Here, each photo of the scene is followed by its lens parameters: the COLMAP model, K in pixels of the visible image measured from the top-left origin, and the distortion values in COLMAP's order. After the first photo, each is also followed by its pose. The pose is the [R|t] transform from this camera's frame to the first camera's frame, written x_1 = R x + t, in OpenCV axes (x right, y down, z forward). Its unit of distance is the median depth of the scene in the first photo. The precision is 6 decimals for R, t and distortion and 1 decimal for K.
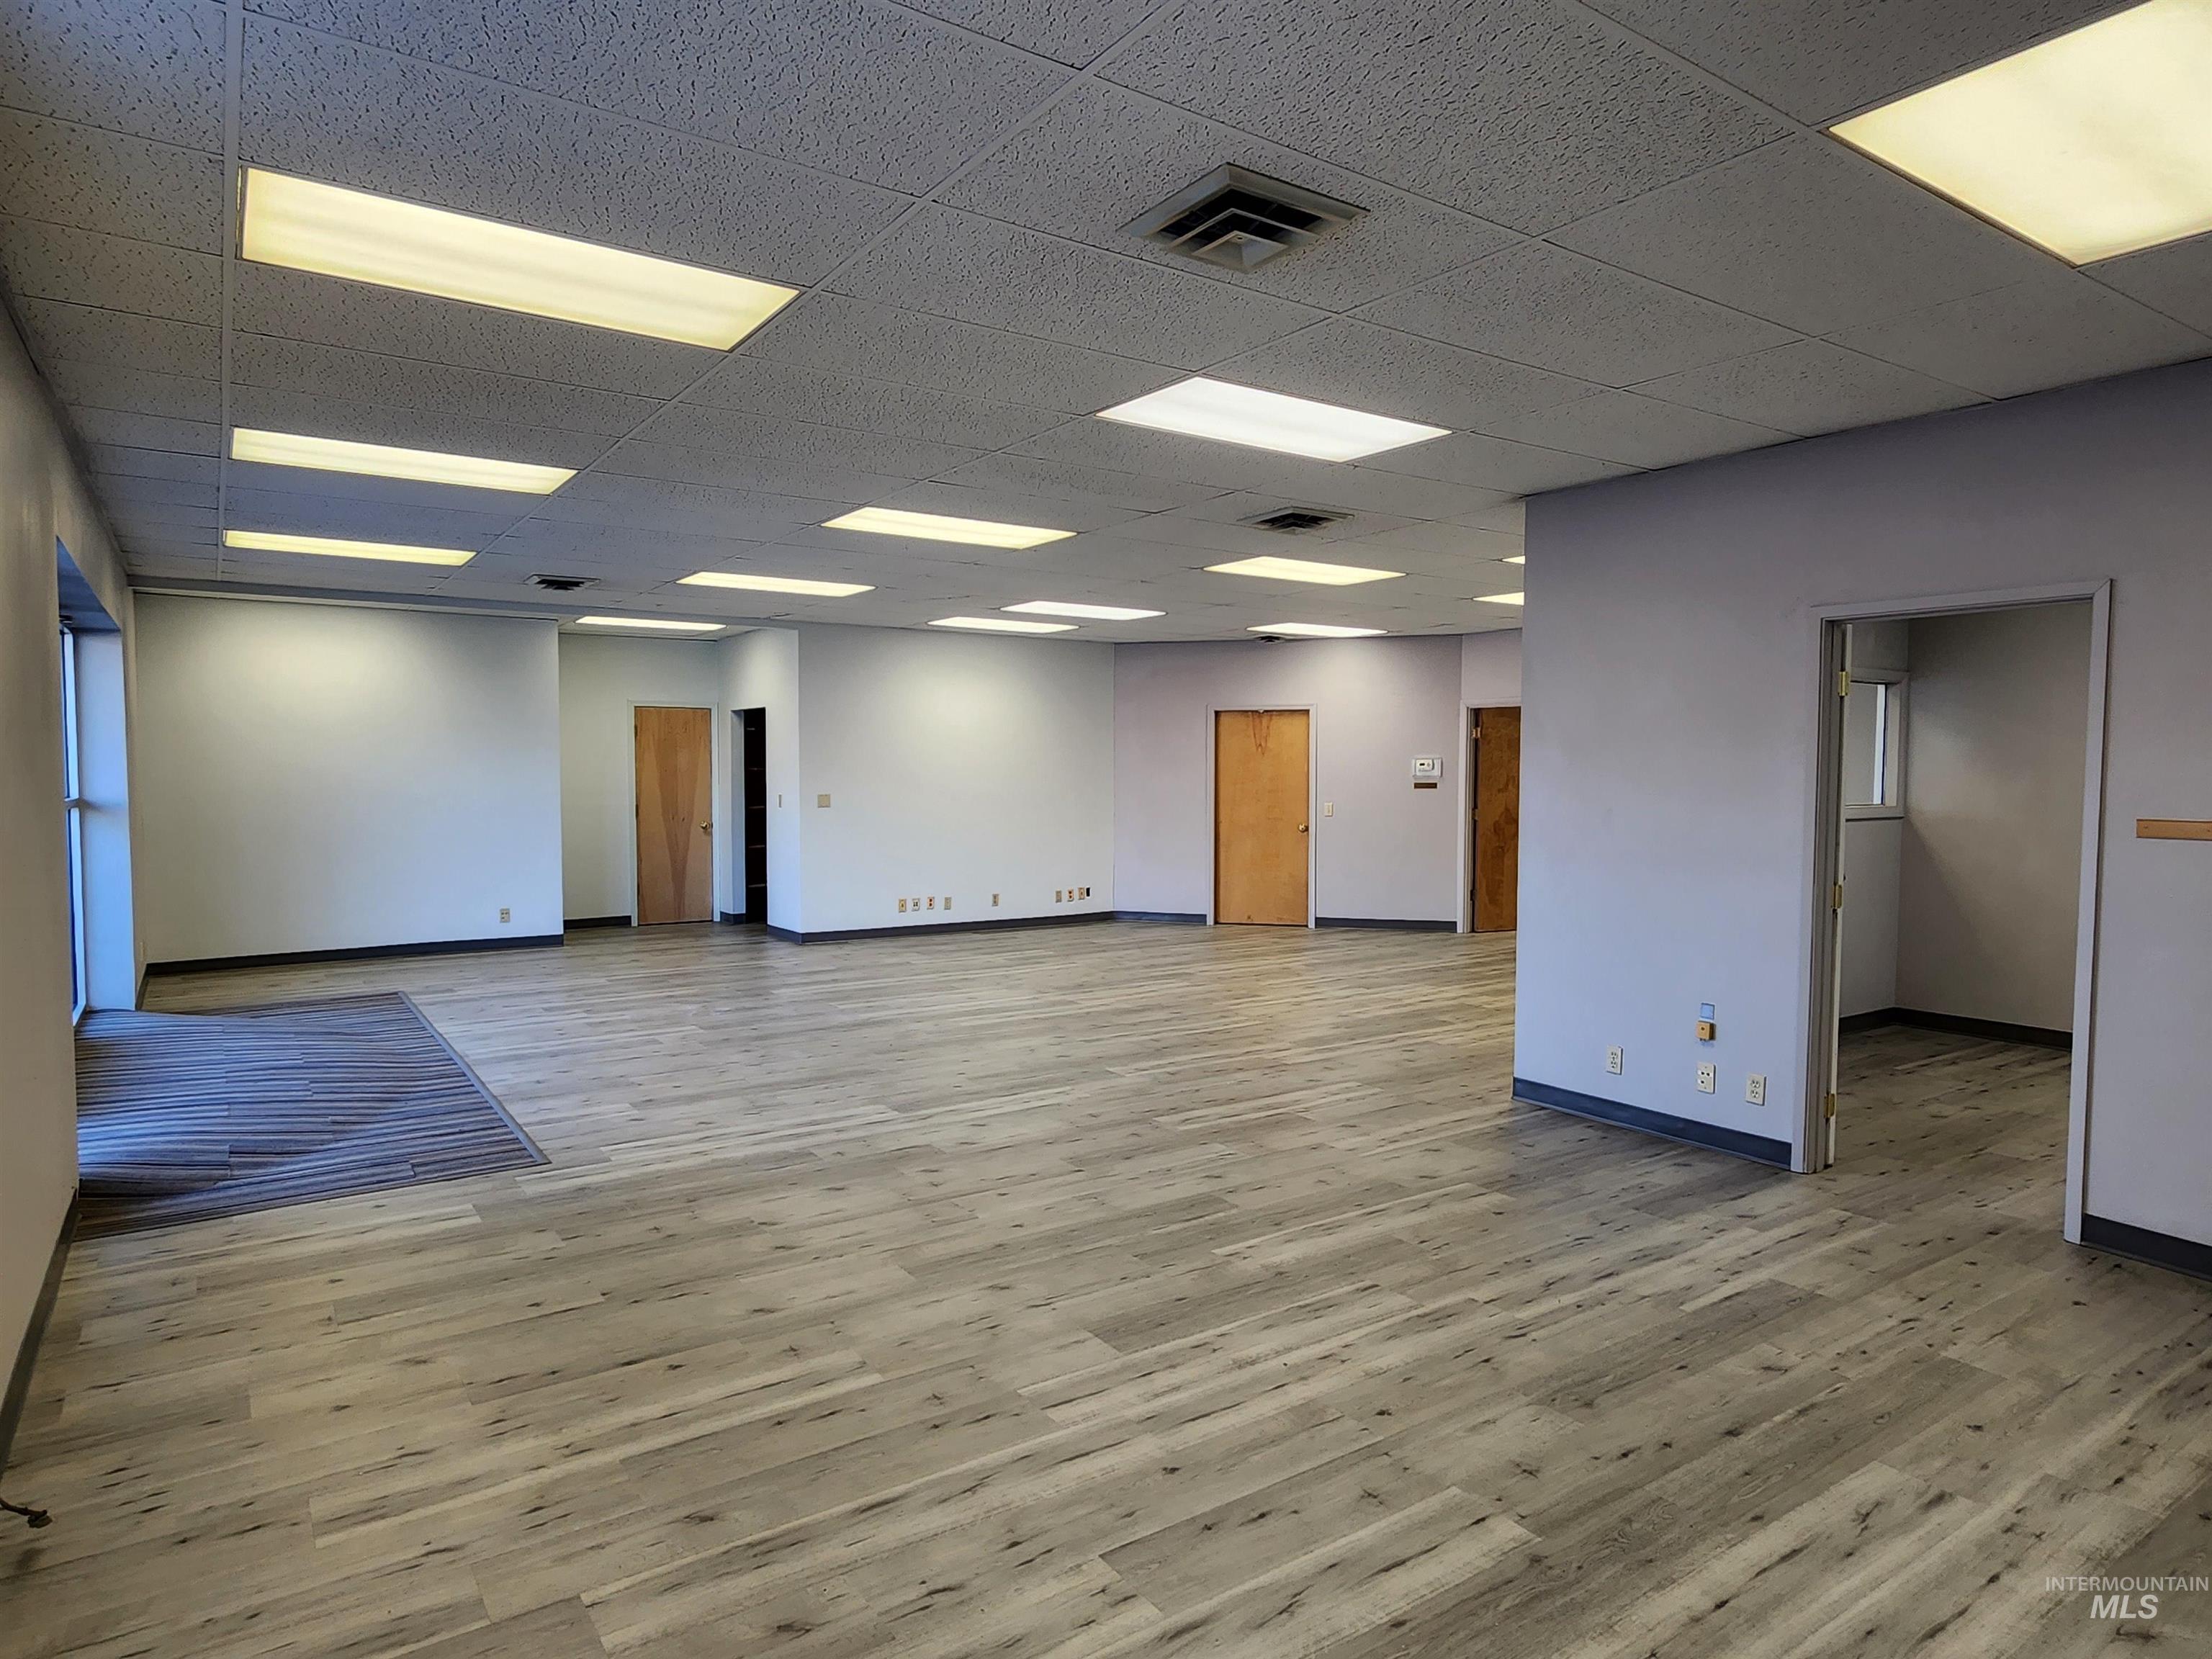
lens RADIAL K [[1352.1, 0, 1109.2], [0, 1352.1, 833.7], [0, 0, 1]] dist [0.021789, -0.000138]
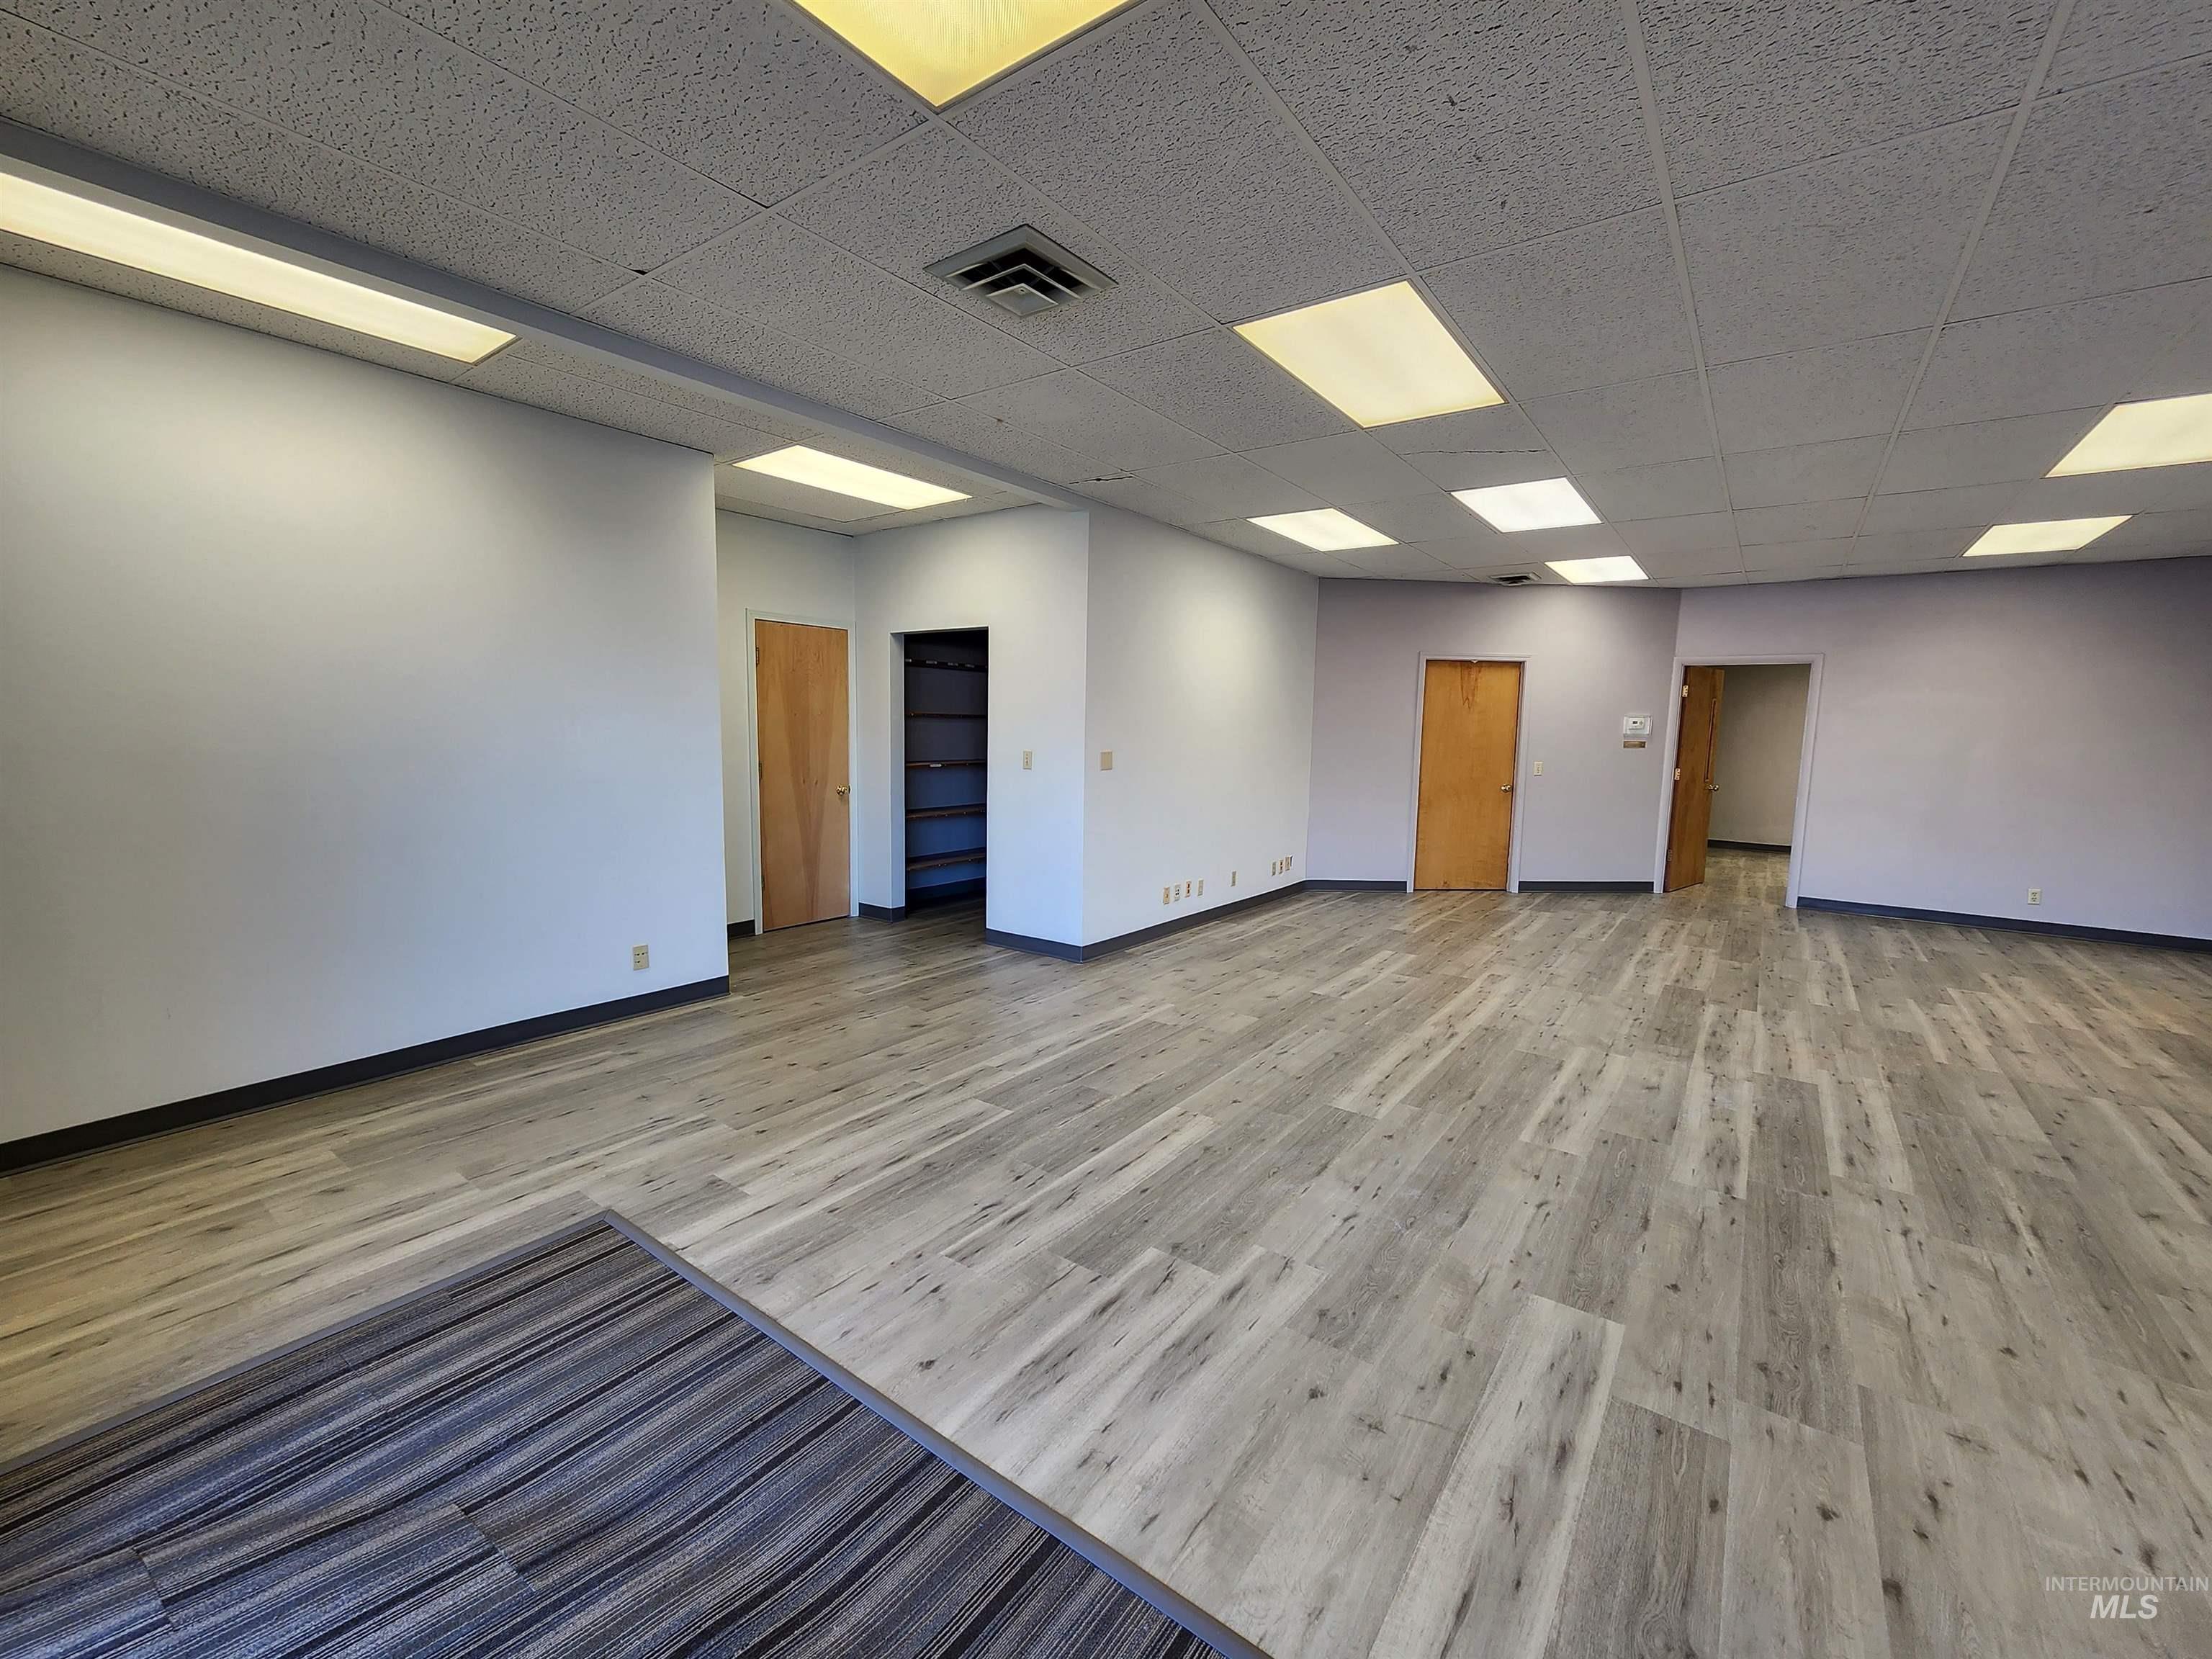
lens RADIAL K [[907.5, 0, 1097.7], [0, 907.5, 834.9], [0, 0, 1]] dist [-0.003905, 0.000852]
pose [[0.942608, -0.024250, 0.333021, -0.343277], [-0.000381, 0.997280, 0.073699, -0.018555], [-0.333902, -0.069596, 0.940035, 0.500724]]
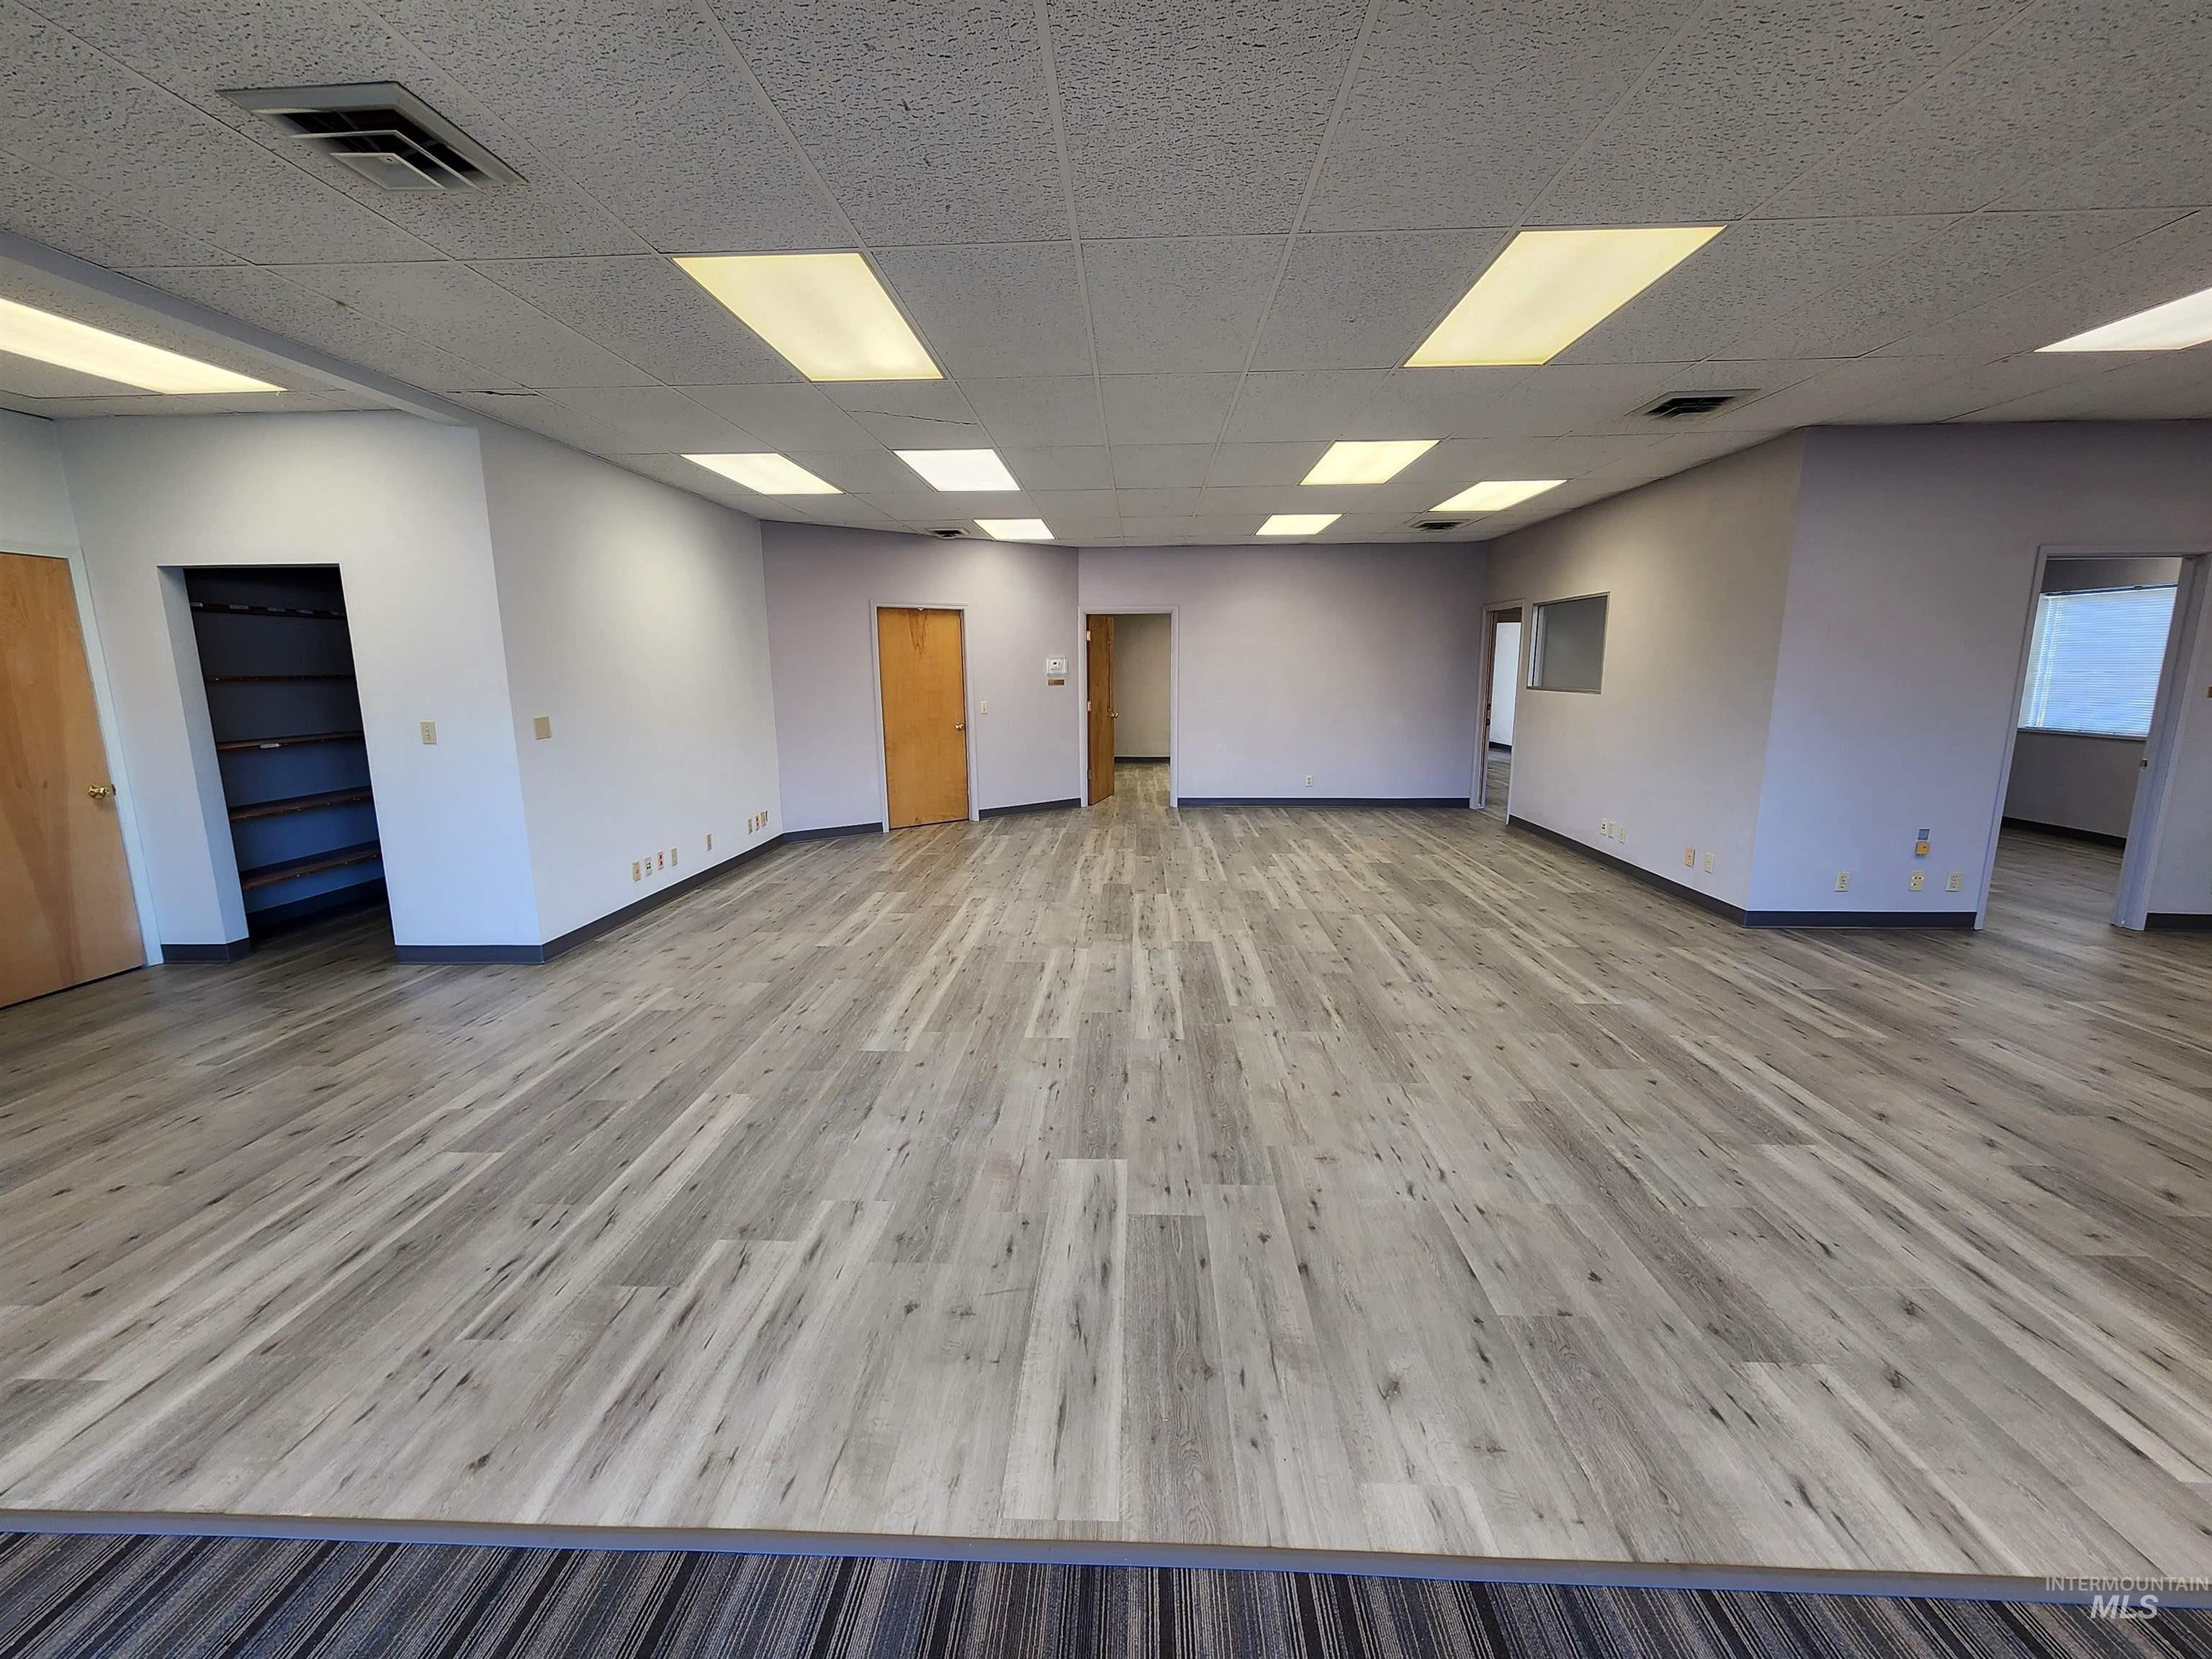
lens RADIAL K [[907.5, 0, 1102.6], [0, 907.5, 838.3], [0, 0, 1]] dist [-0.003905, 0.000852]
pose [[0.591215, -0.156978, 0.791090, -0.359556], [0.049565, 0.986093, 0.158631, -0.025064], [-0.804990, -0.054574, 0.590774, 0.501737]]
